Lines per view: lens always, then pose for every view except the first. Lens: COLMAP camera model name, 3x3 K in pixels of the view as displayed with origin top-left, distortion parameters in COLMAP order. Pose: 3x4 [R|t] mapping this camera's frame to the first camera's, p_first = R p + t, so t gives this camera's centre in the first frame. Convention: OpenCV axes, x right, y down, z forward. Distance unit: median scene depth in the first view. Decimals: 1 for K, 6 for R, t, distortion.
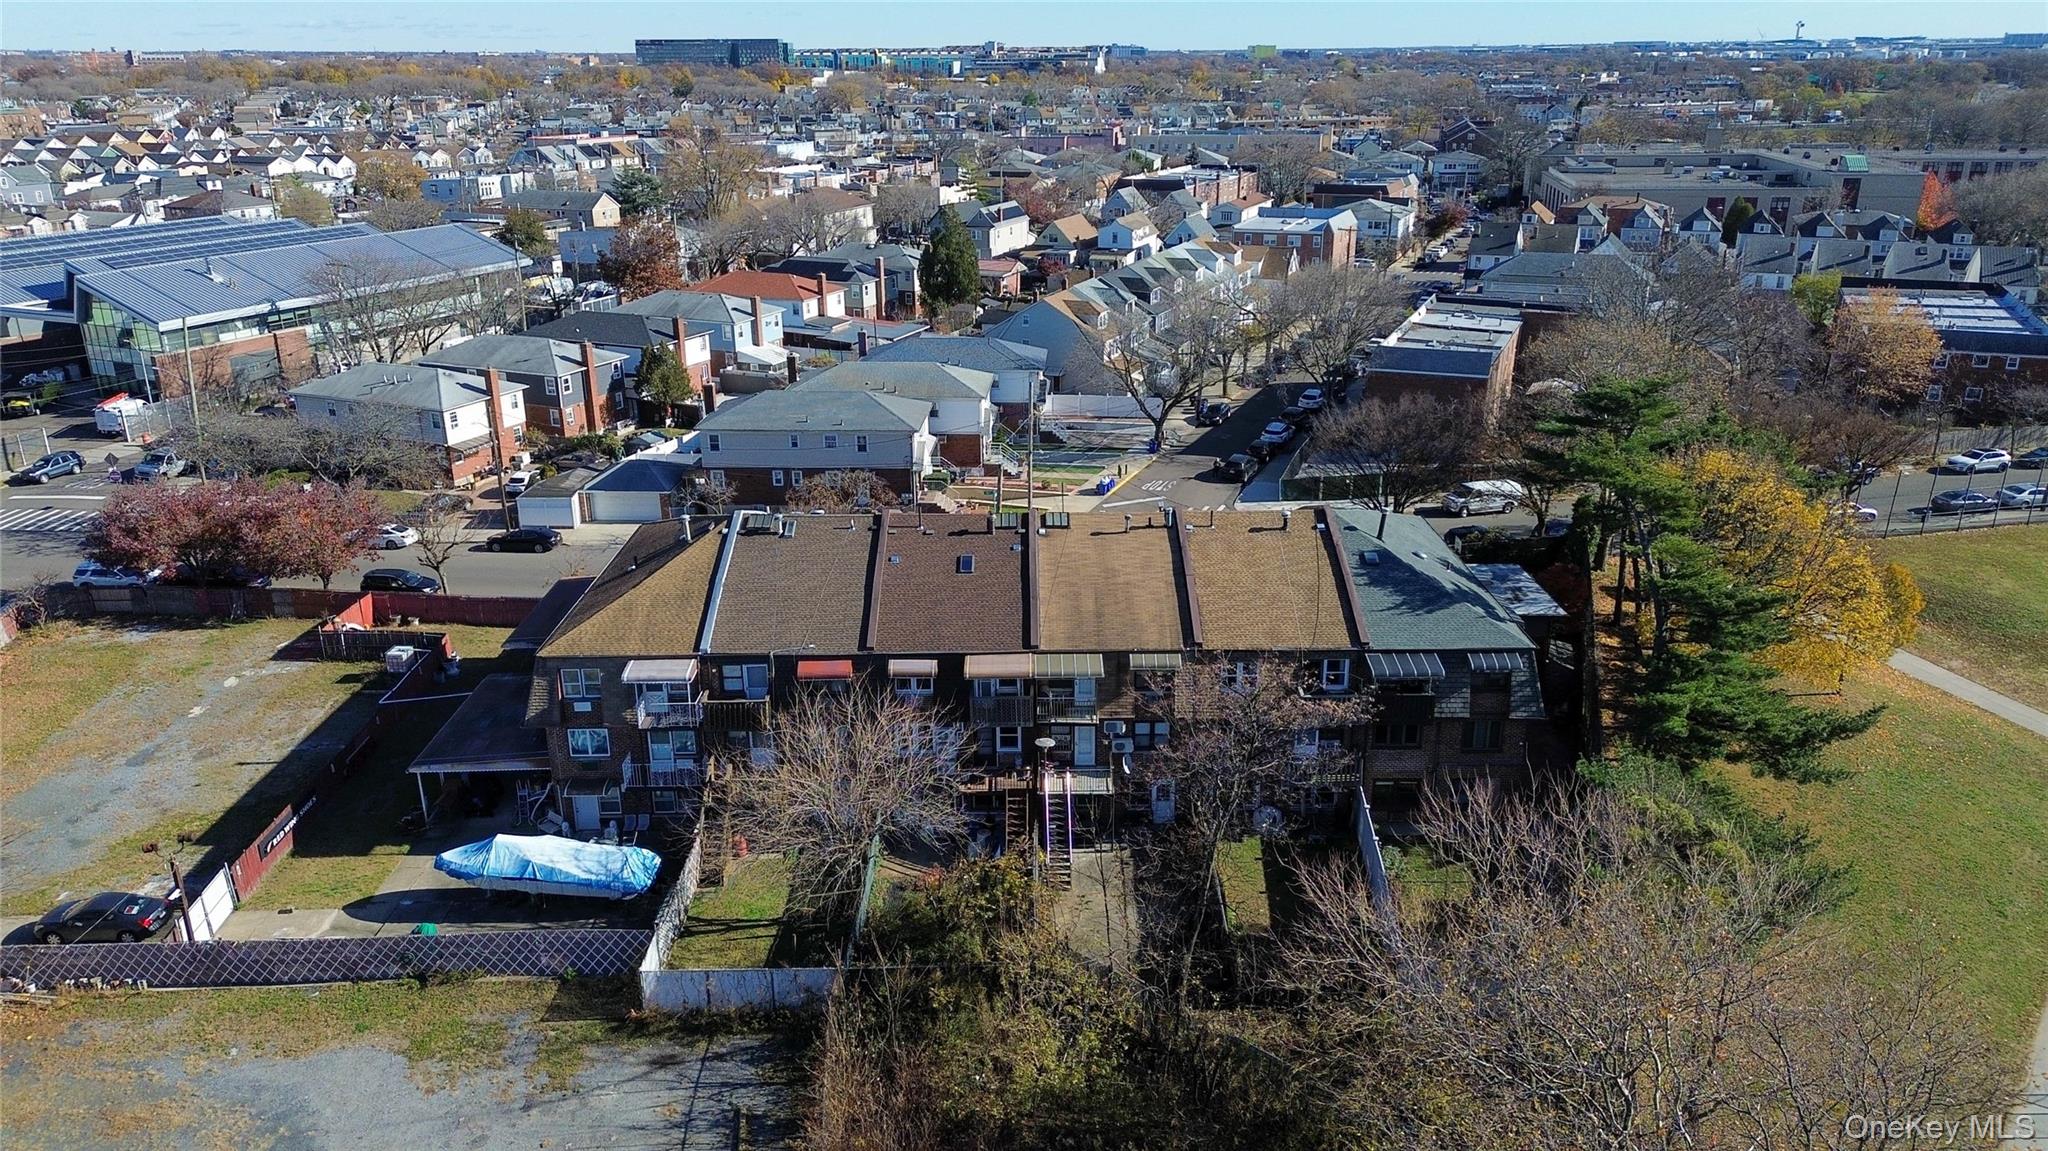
lens RADIAL K [[1442.1, 0, 1027.4], [0, 1442.1, 582.2], [0, 0, 1]] dist [0.062251, -0.051496]
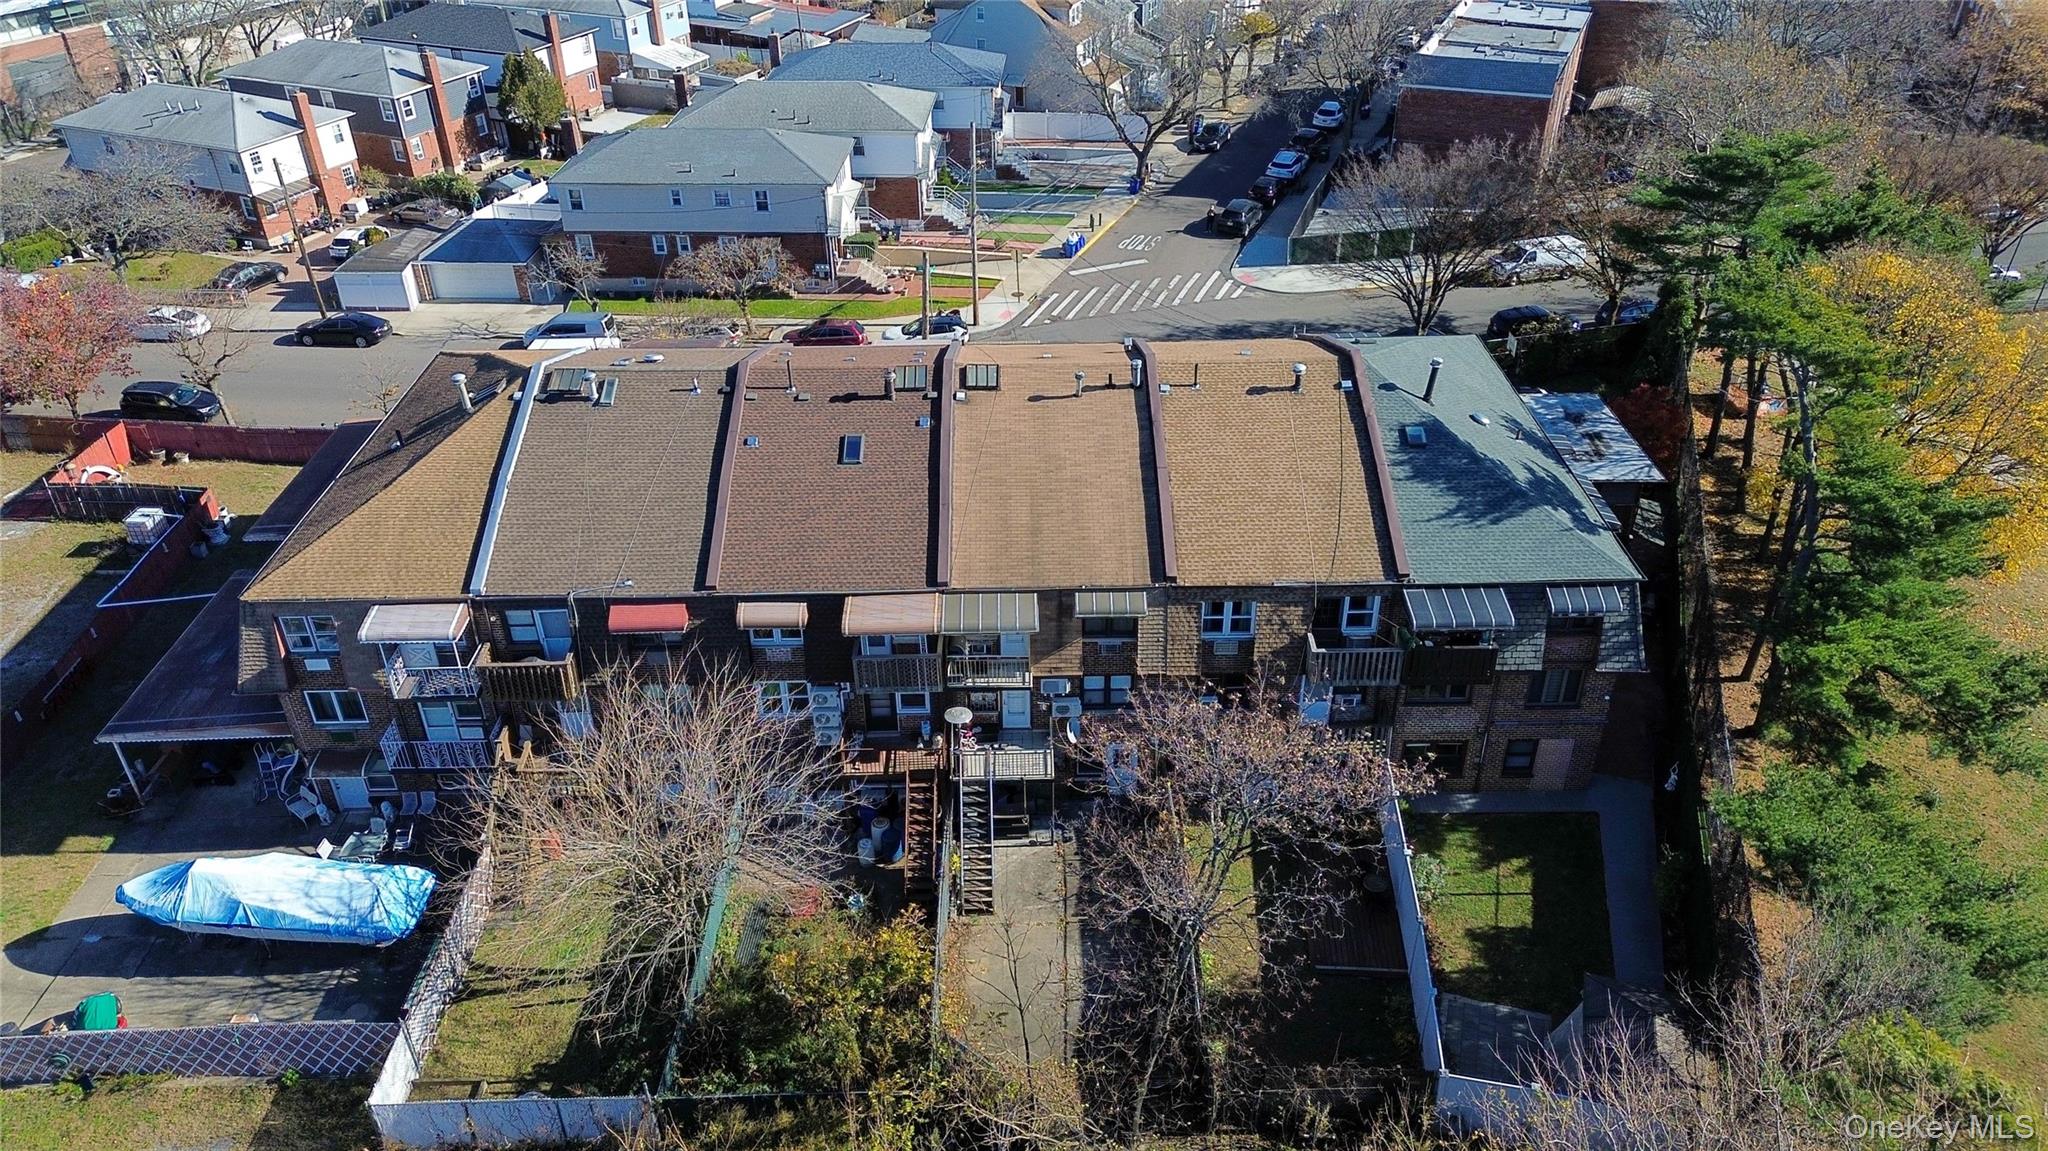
lens RADIAL K [[1442.1, 0, 1028.4], [0, 1442.1, 585.0], [0, 0, 1]] dist [0.062251, -0.051496]
pose [[0.999966, -0.006859, 0.004490, 0.040696], [0.005695, 0.975172, 0.221378, -0.103118], [-0.005897, -0.221345, 0.975178, 0.276715]]
